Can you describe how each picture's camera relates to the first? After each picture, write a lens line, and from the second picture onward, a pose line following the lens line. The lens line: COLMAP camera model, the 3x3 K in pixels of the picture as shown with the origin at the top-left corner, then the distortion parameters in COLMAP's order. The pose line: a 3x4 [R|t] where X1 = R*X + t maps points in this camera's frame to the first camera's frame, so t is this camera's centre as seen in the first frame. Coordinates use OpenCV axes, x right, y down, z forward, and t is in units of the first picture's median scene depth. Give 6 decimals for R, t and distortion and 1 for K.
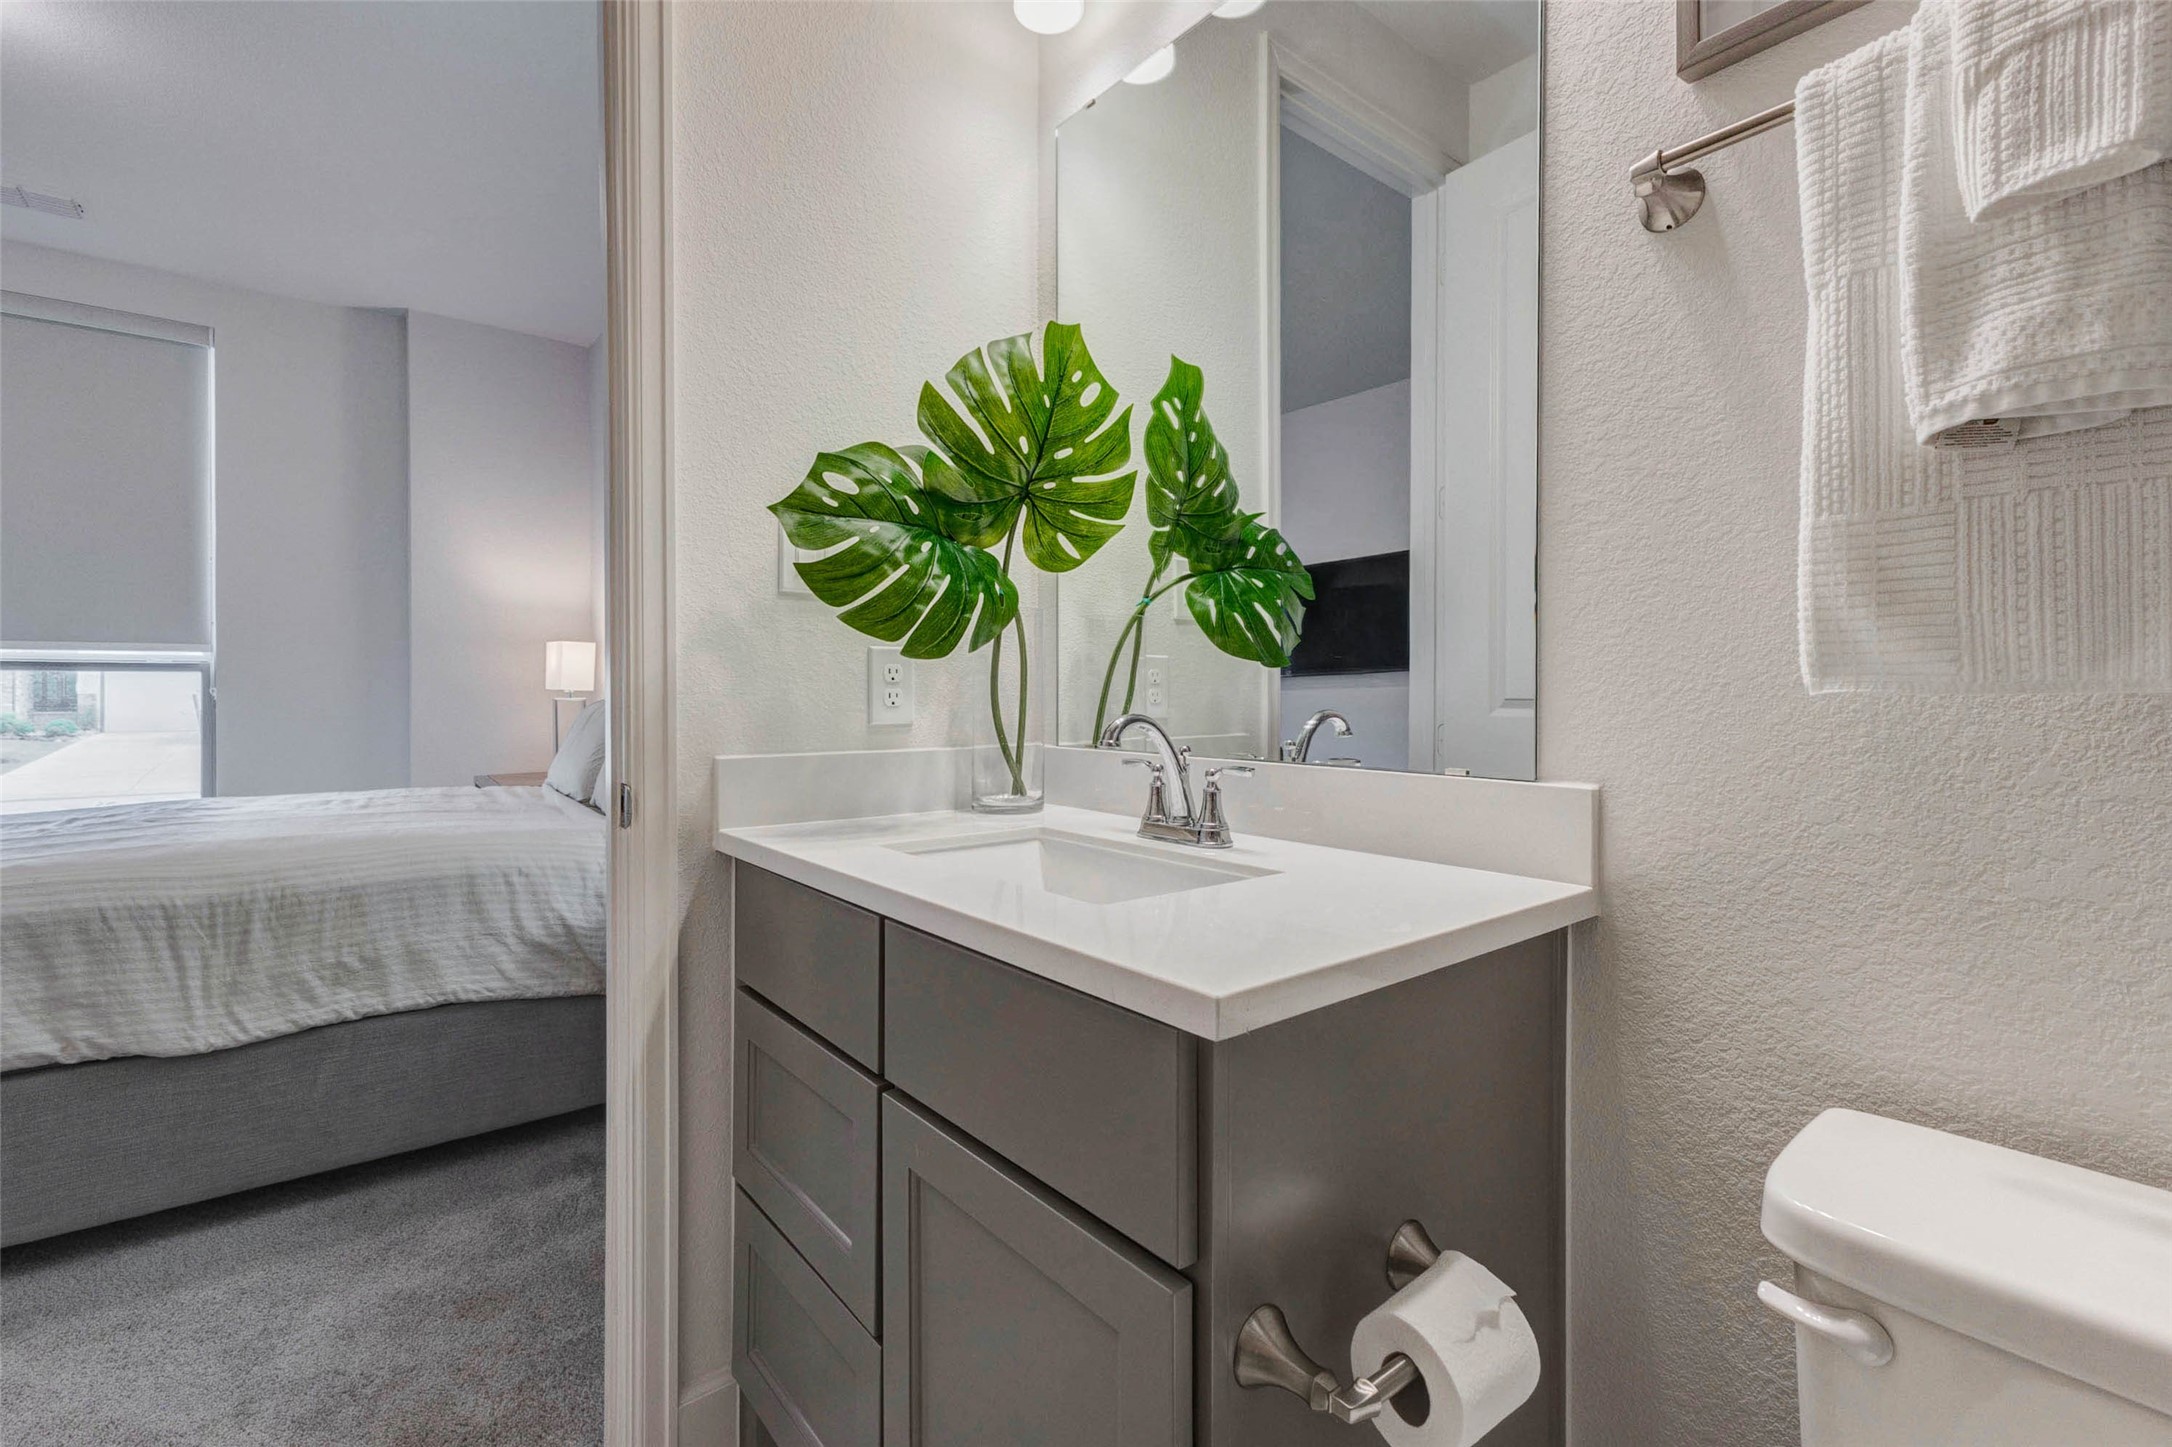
lens RADIAL K [[966.2, 0, 1117.1], [0, 966.2, 685.2], [0, 0, 1]] dist [-0.002973, -0.000508]
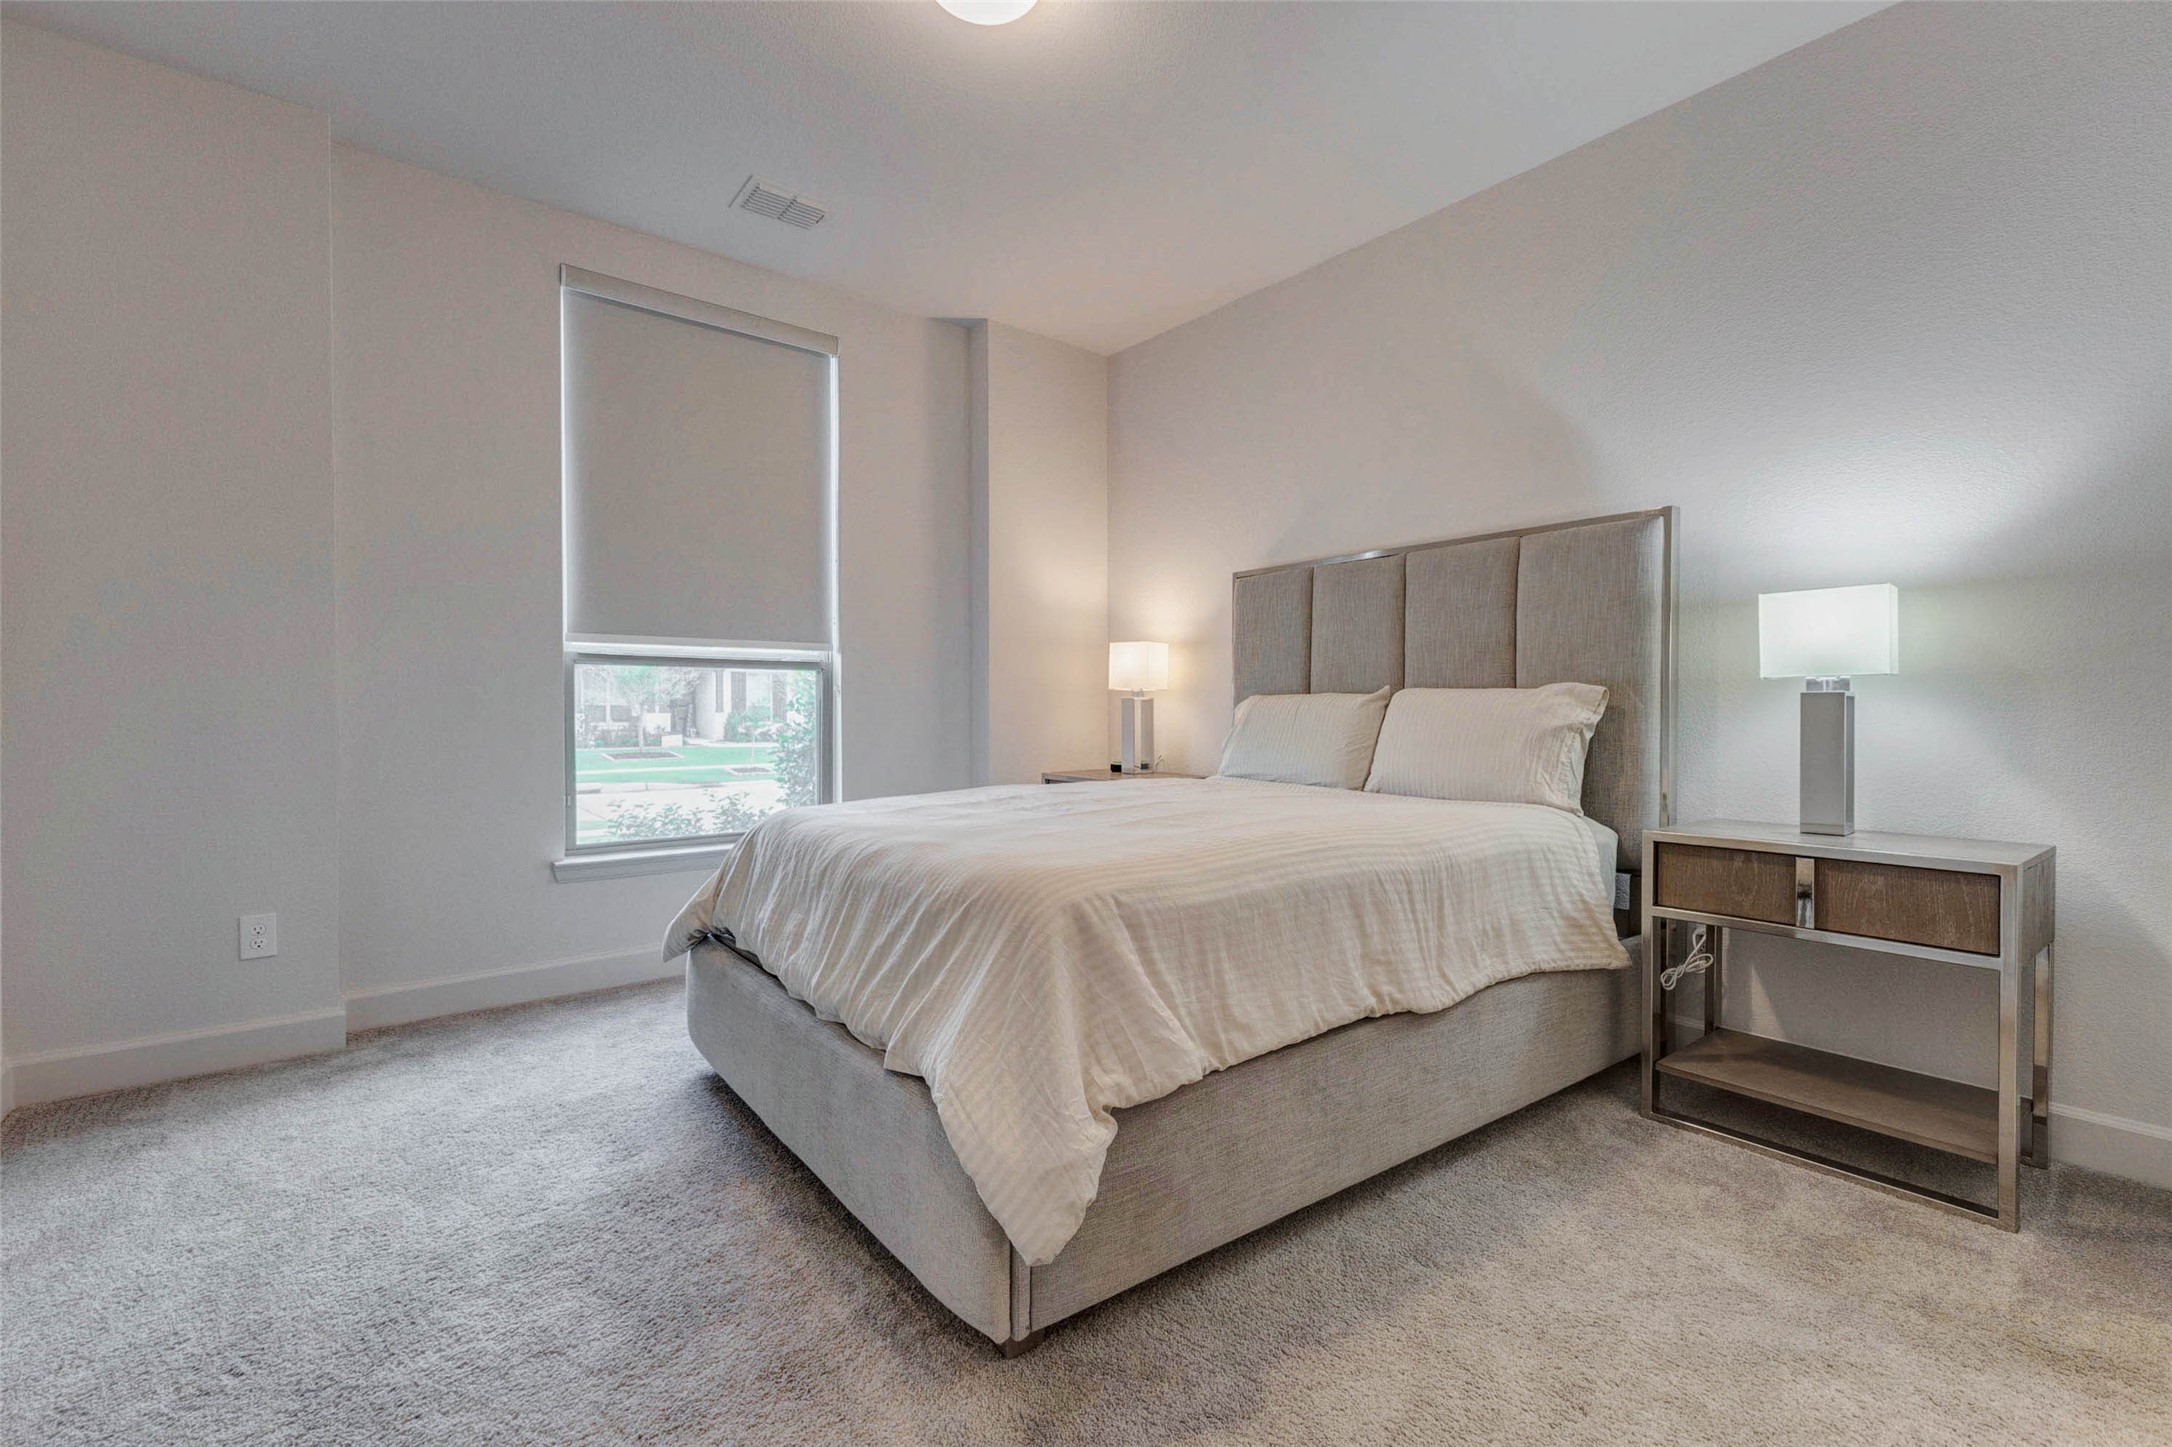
lens RADIAL K [[966.2, 0, 1086.3], [0, 966.2, 710.0], [0, 0, 1]] dist [-0.002973, -0.000508]
pose [[0.999708, 0.005385, -0.023547, -1.108966], [-0.005401, 0.999985, -0.000609, 0.047167], [0.023543, 0.000736, 0.999723, -0.054310]]
